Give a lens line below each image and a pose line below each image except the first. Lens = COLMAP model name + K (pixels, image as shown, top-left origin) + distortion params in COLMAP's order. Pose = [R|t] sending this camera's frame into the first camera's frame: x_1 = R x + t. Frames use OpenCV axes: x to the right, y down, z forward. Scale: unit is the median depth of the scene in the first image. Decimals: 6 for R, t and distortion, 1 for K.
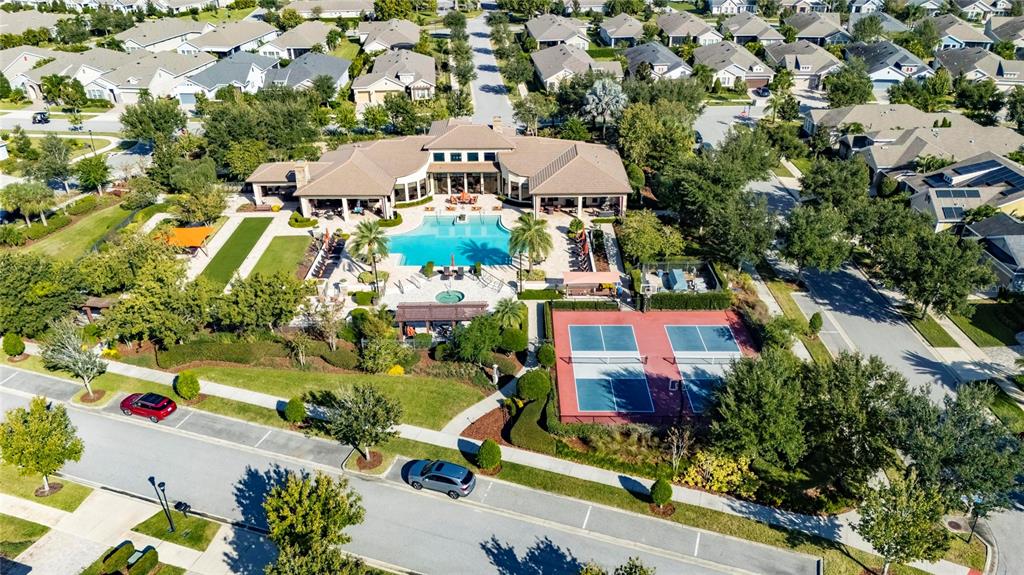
lens RADIAL K [[739.2, 0, 512.0], [0, 739.2, 287.5], [0, 0, 1]] dist [0.060349, -0.003352]
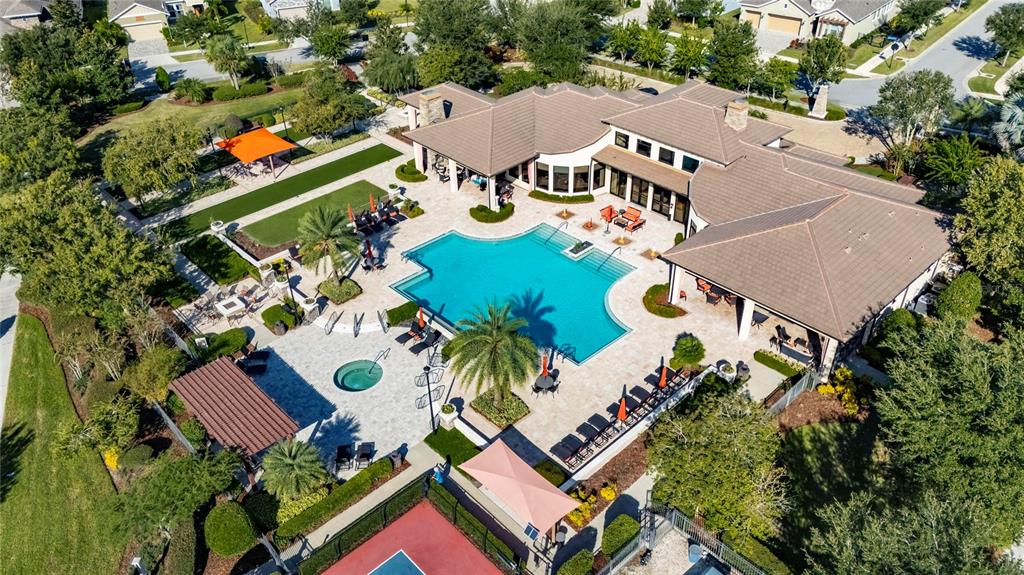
lens RADIAL K [[739.2, 0, 512.0], [0, 739.2, 287.5], [0, 0, 1]] dist [0.060349, -0.003352]
pose [[0.696122, 0.410051, -0.589298, 0.259139], [-0.331940, 0.911664, 0.242251, -0.188889], [0.636577, 0.026975, 0.770741, 0.484360]]
